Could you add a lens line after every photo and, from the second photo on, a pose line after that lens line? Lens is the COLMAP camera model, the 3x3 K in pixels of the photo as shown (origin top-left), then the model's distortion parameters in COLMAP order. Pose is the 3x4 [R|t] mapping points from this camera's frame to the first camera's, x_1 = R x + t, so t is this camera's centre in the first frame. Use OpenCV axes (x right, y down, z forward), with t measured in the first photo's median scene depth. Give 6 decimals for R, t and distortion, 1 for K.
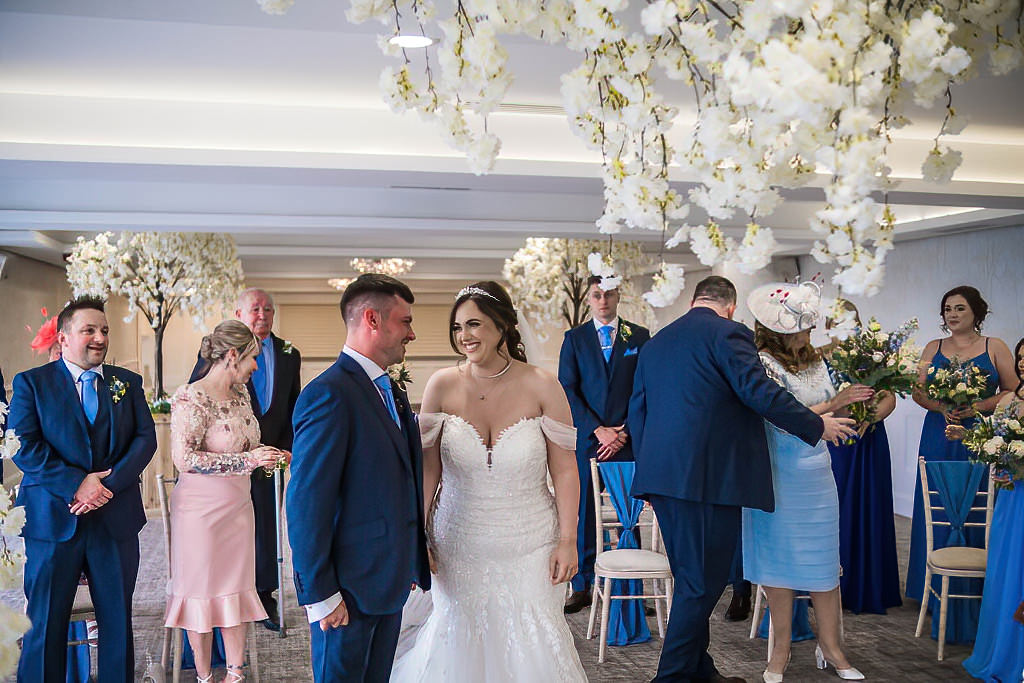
lens RADIAL K [[1021.5, 0, 512.0], [0, 1021.5, 341.5], [0, 0, 1]] dist [-0.133634, 0.202877]
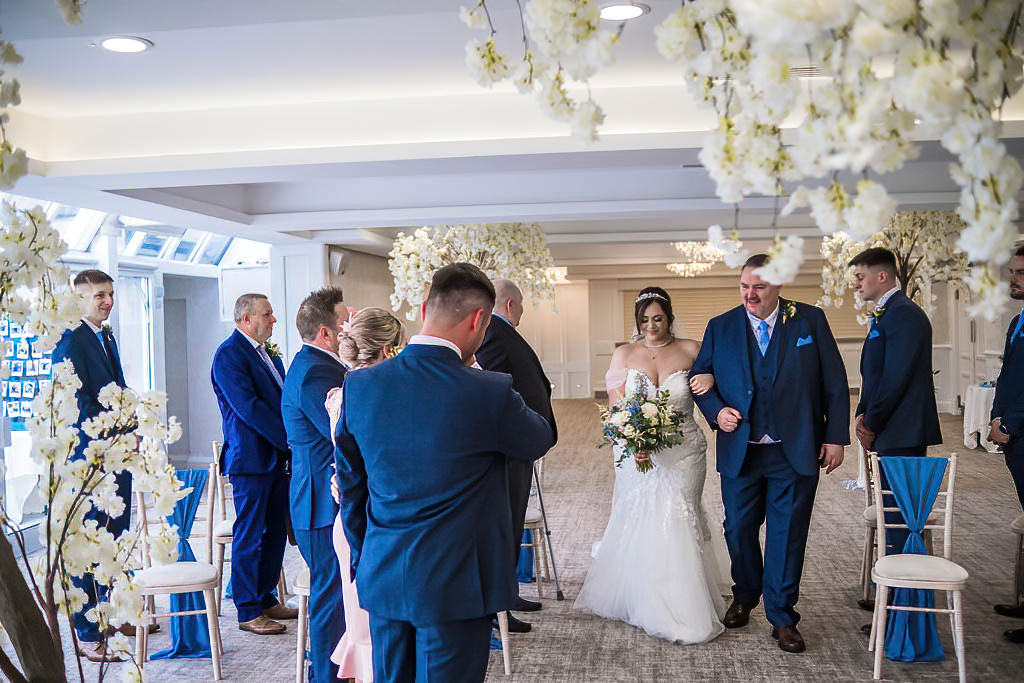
lens RADIAL K [[1021.5, 0, 512.0], [0, 1021.5, 341.5], [0, 0, 1]] dist [-0.133634, 0.202877]
pose [[0.934055, -0.011694, -0.356939, 0.099616], [0.017063, 0.999784, 0.011898, 0.000002], [0.356722, -0.017204, 0.934052, 0.049469]]
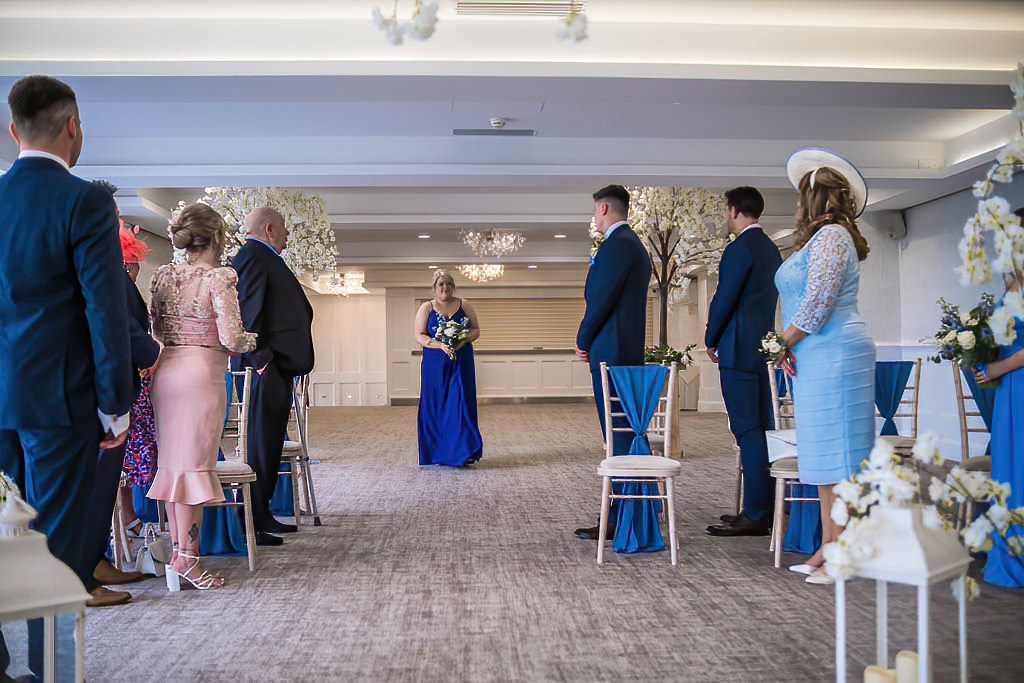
lens RADIAL K [[1028.7, 0, 512.0], [0, 1028.7, 341.5], [0, 0, 1]] dist [-0.127706, 0.196839]
pose [[0.982848, -0.011121, -0.184084, 0.176240], [0.005449, 0.999496, -0.031288, 0.125788], [0.184339, 0.029748, 0.982412, 0.010295]]
